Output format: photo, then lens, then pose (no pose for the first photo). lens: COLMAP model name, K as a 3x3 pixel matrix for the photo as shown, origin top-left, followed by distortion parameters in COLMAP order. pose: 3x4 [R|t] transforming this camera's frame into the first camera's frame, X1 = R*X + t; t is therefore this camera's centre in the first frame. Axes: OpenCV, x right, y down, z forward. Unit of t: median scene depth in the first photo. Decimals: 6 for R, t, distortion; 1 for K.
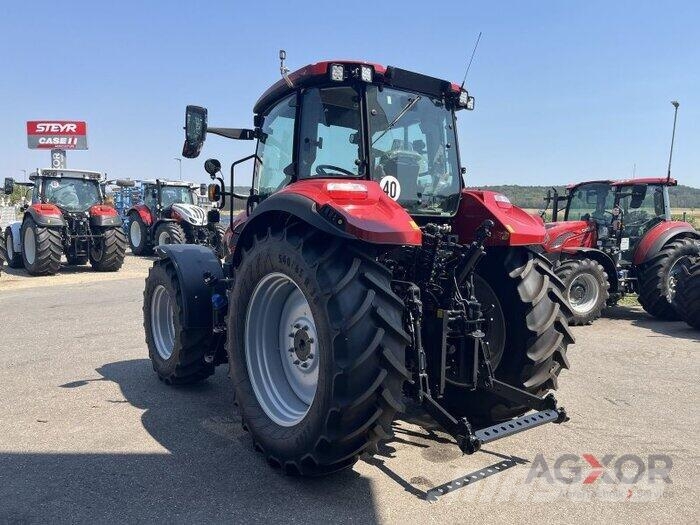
lens RADIAL K [[529.4, 0, 345.7], [0, 529.4, 262.4], [0, 0, 1]] dist [0.051842, -0.061663]
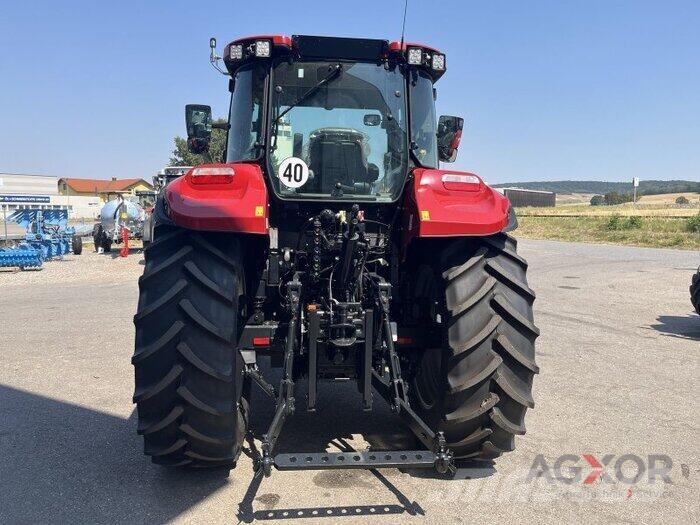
lens RADIAL K [[529.4, 0, 347.3], [0, 529.4, 262.0], [0, 0, 1]] dist [0.051842, -0.061663]
pose [[0.863307, 0.034673, -0.503487, 0.155719], [-0.032758, 0.999383, 0.012656, -0.000154], [0.503615, 0.005567, 0.863910, 0.067207]]
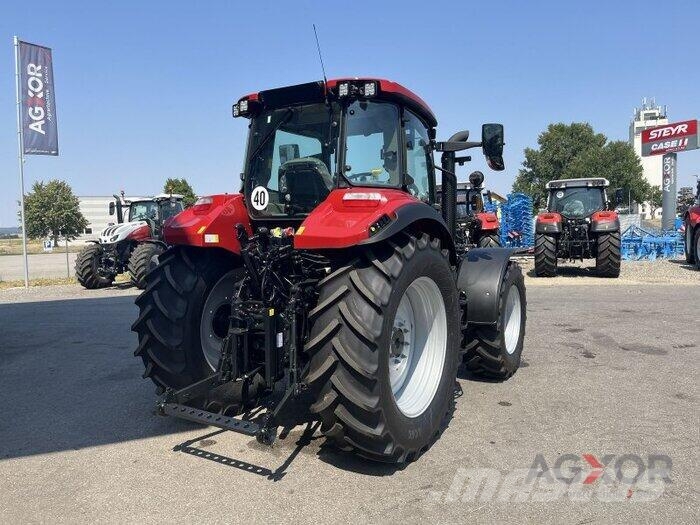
lens RADIAL K [[529.4, 0, 344.6], [0, 529.4, 260.9], [0, 0, 1]] dist [0.051842, -0.061663]
pose [[0.374432, 0.034612, -0.926608, 0.306237], [-0.048464, 0.998668, 0.017720, -0.007946], [0.925987, 0.038273, 0.375611, 0.186451]]
